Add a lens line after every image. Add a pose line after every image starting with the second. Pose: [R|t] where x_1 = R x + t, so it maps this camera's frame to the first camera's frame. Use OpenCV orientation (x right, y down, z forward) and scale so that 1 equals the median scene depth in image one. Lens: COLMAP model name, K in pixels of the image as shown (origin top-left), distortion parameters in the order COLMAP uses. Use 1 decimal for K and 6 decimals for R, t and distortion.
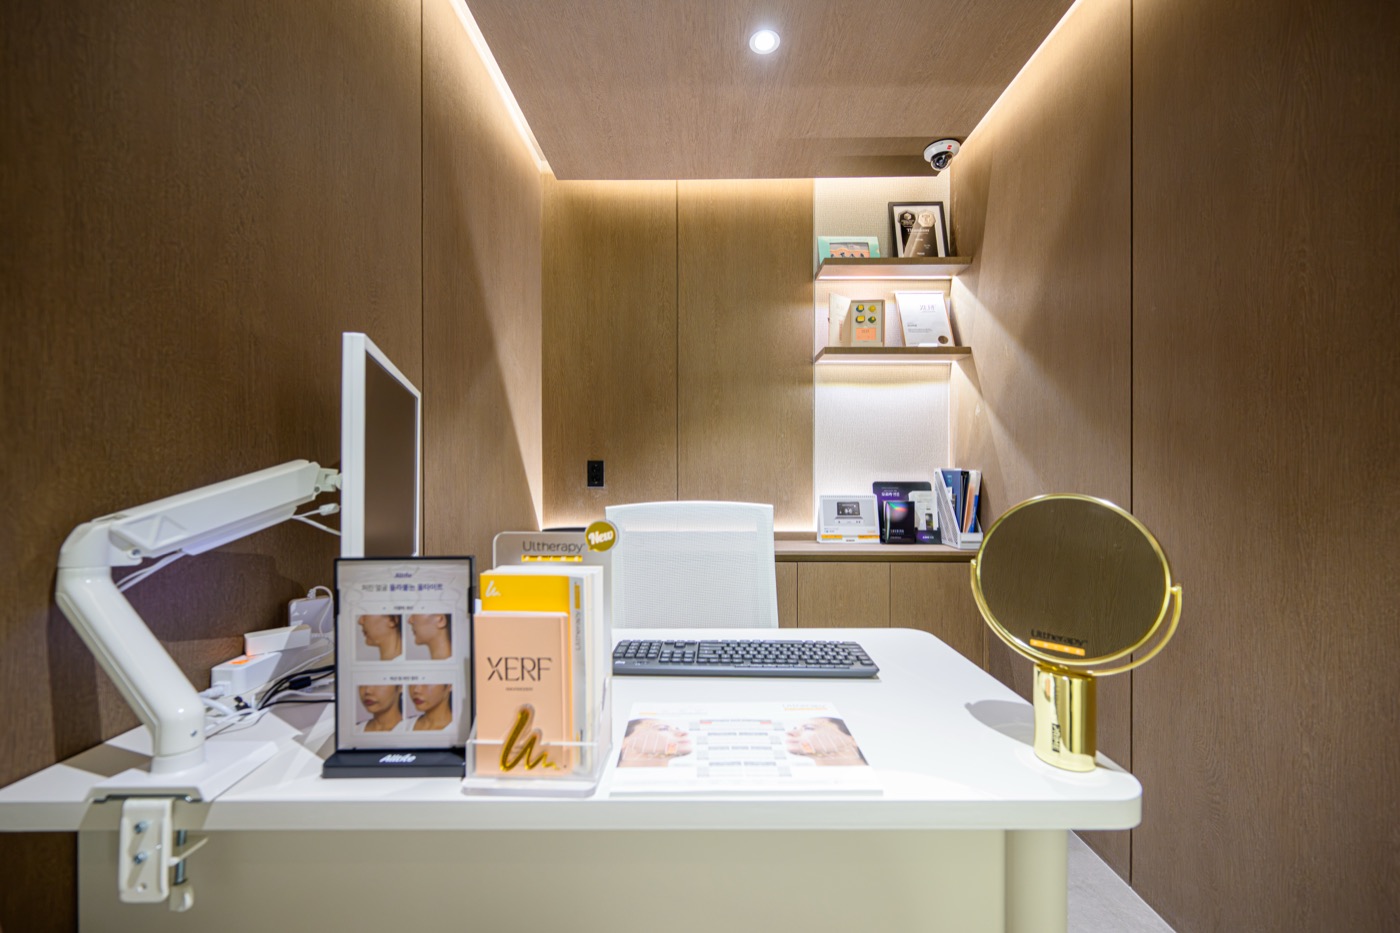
lens RADIAL K [[559.2, 0, 701.4], [0, 559.2, 468.5], [0, 0, 1]] dist [-0.000016, -0.000071]
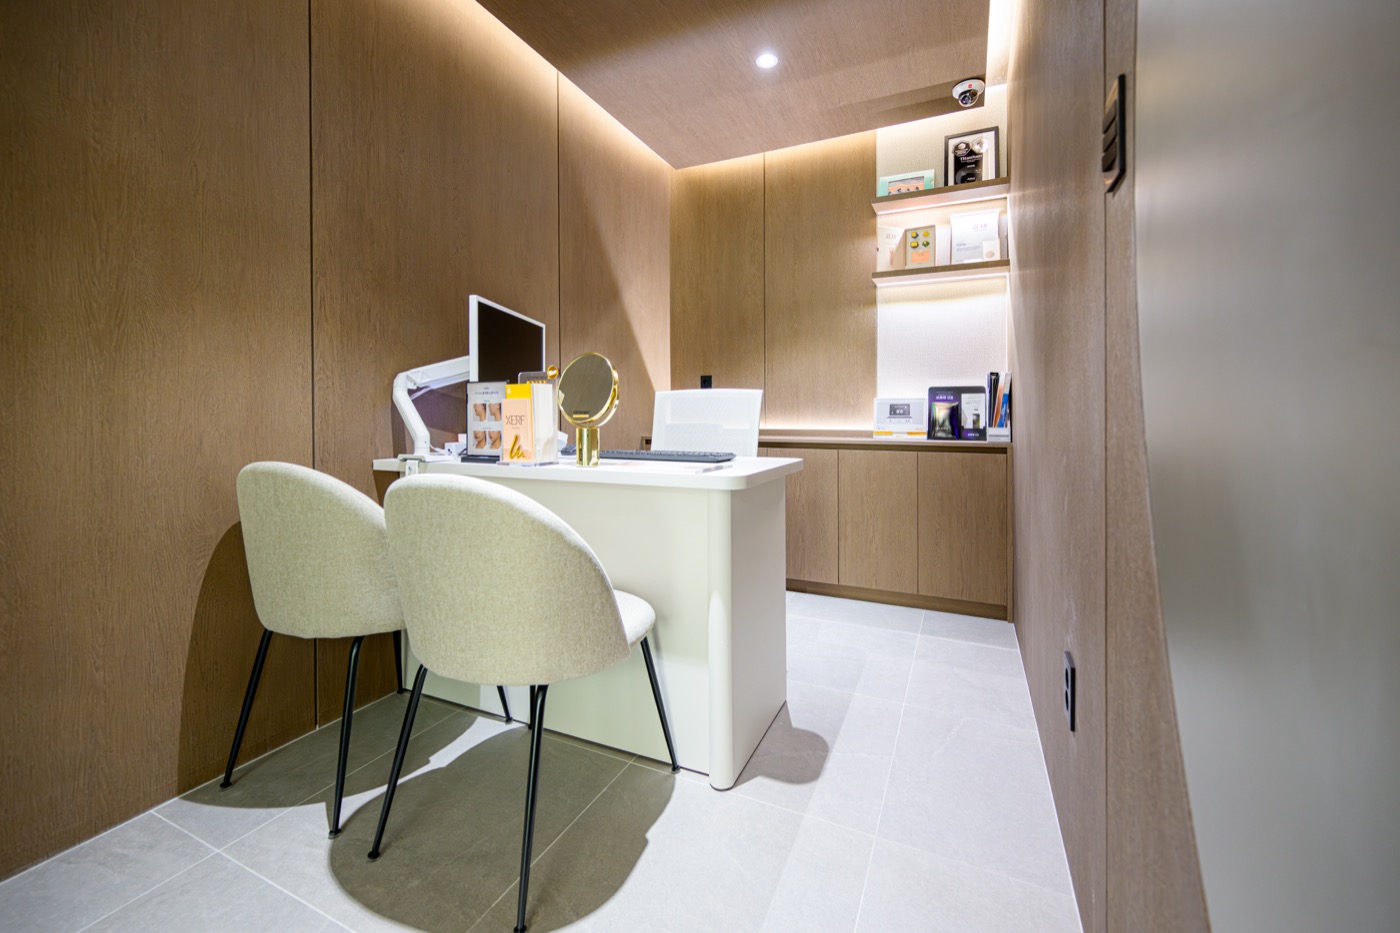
lens RADIAL K [[559.2, 0, 692.1], [0, 559.2, 417.0], [0, 0, 1]] dist [-0.000016, -0.000071]
pose [[0.910744, 0.004546, -0.412947, 0.351717], [-0.000102, 0.999942, 0.010784, 0.075307], [0.412972, -0.009779, 0.910691, -0.239924]]
